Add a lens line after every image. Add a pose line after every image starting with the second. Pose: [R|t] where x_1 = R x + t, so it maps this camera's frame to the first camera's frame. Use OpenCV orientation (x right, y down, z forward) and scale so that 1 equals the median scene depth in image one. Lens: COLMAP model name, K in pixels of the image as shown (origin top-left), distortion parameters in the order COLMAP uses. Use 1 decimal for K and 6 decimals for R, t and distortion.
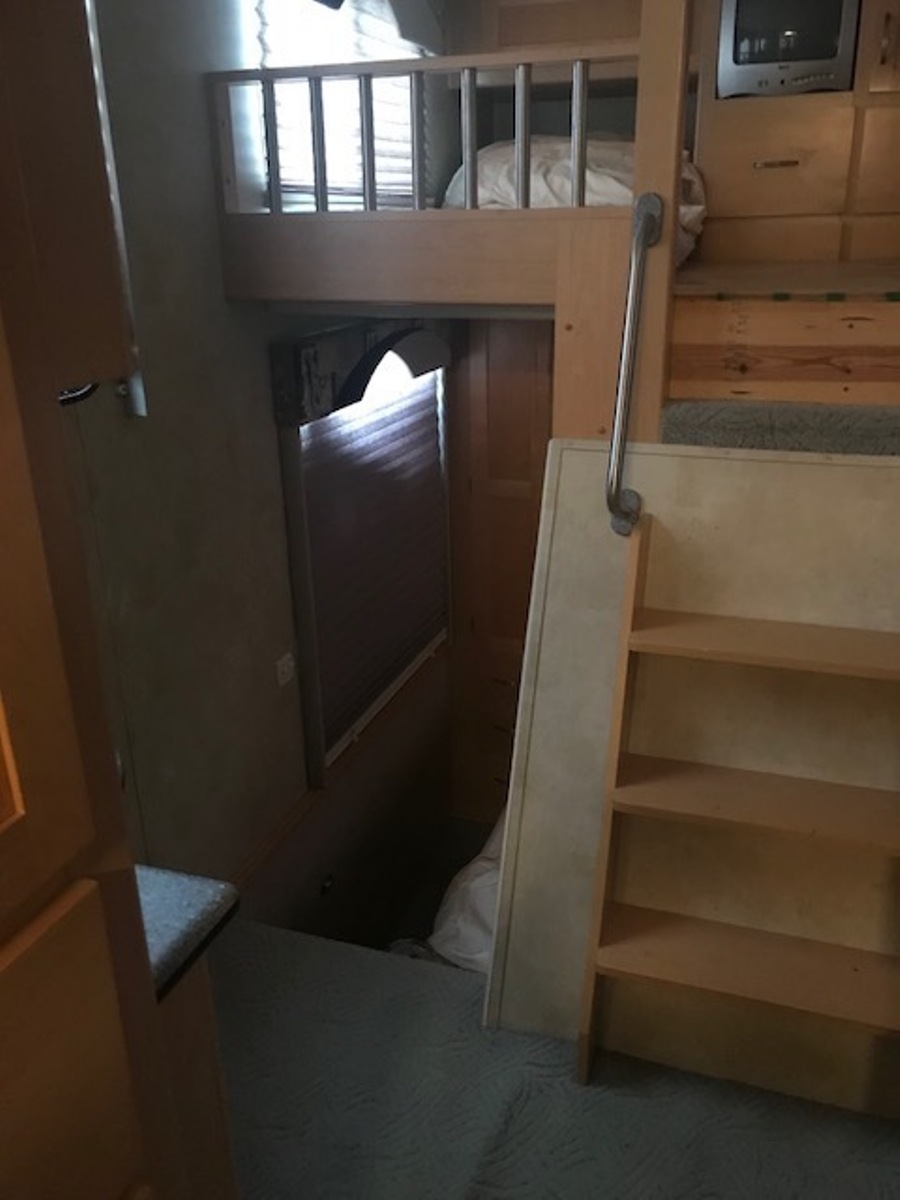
lens RADIAL K [[1006.8, 0, 449.6], [0, 1006.8, 594.2], [0, 0, 1]] dist [0.029221, -0.013135]
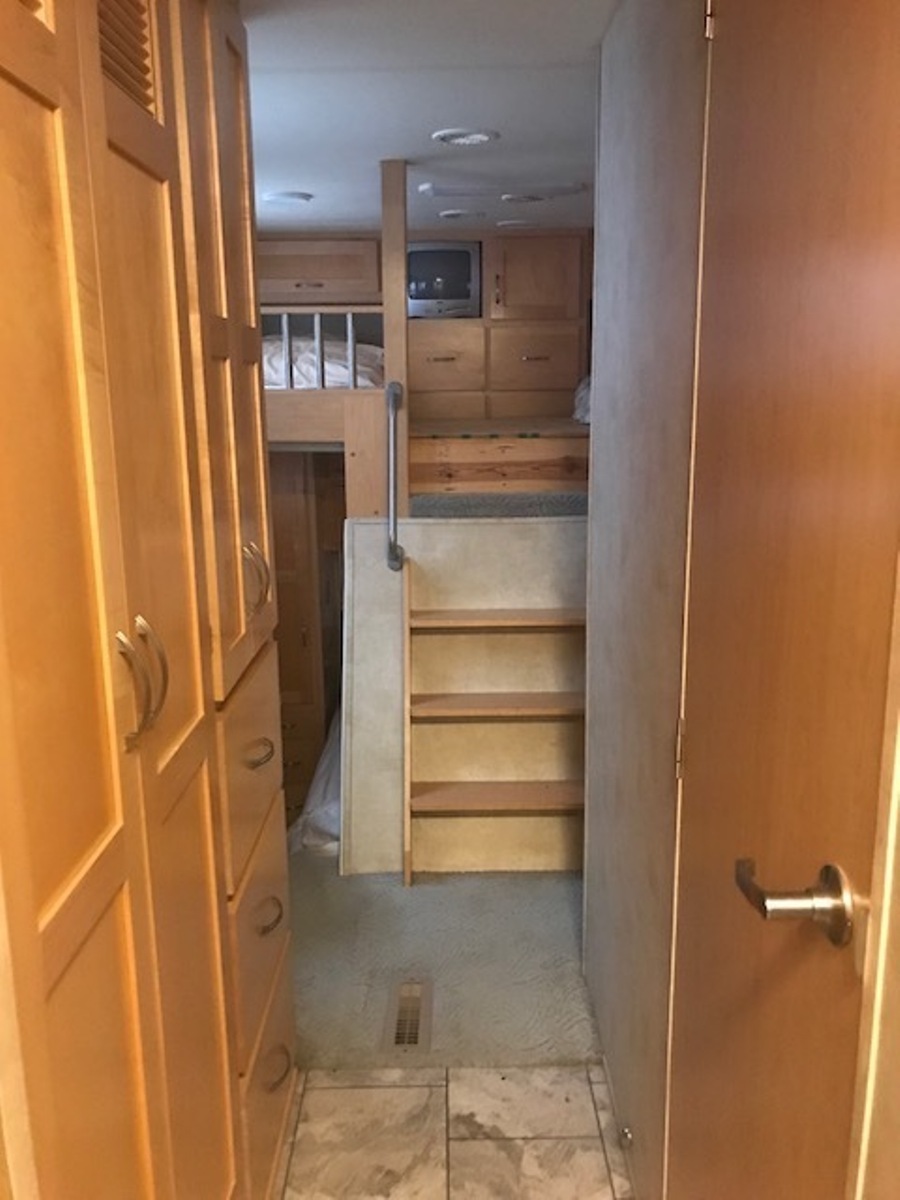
lens RADIAL K [[1006.8, 0, 455.9], [0, 1006.8, 602.5], [0, 0, 1]] dist [0.029221, -0.013135]
pose [[0.943093, -0.064697, 0.326175, -0.285345], [0.109577, 0.986569, -0.121140, 0.208153], [-0.313956, 0.149988, 0.937515, -0.620424]]
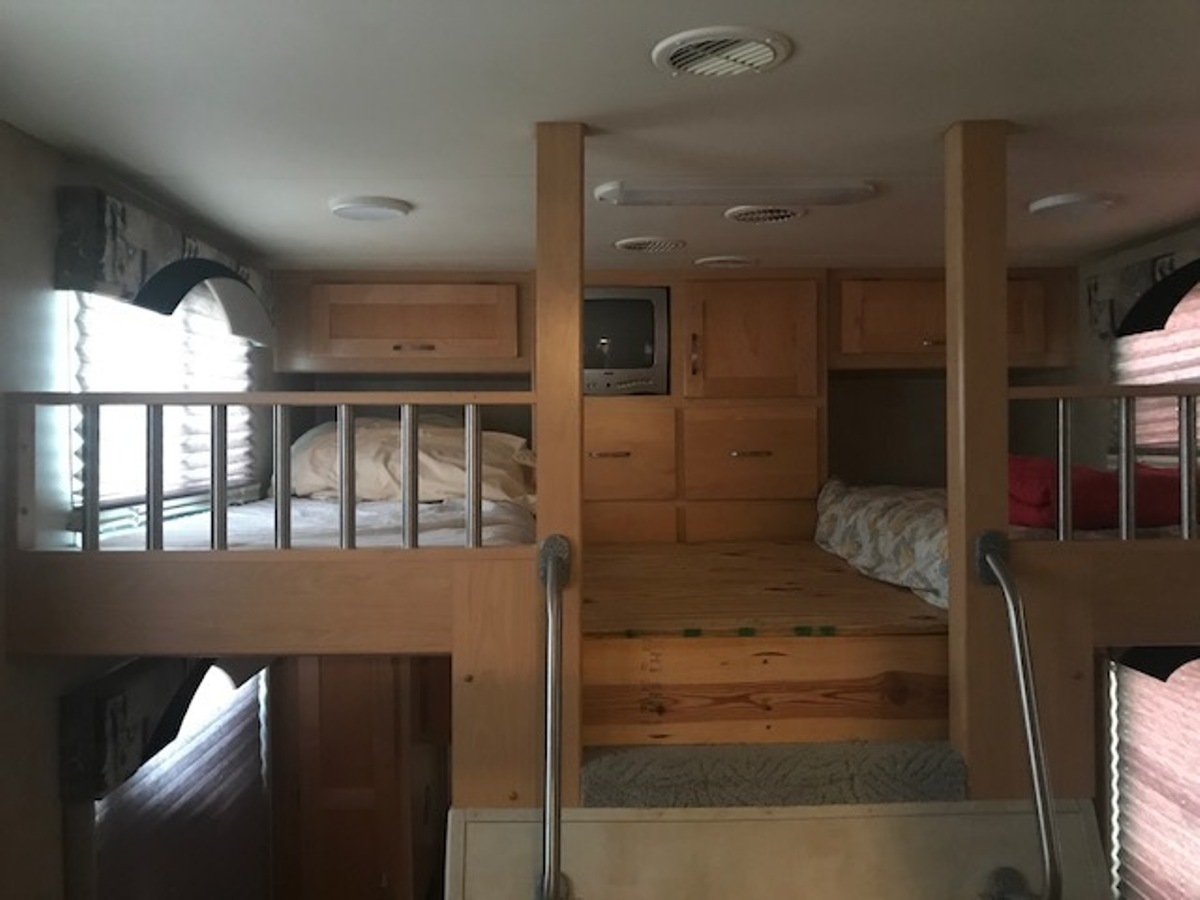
lens RADIAL K [[1006.8, 0, 591.5], [0, 1006.8, 430.9], [0, 0, 1]] dist [0.029221, -0.013135]
pose [[0.938561, 0.010200, 0.344964, -0.078883], [0.111861, 0.936609, -0.332040, -0.158048], [-0.326483, 0.350228, 0.877923, 0.134396]]
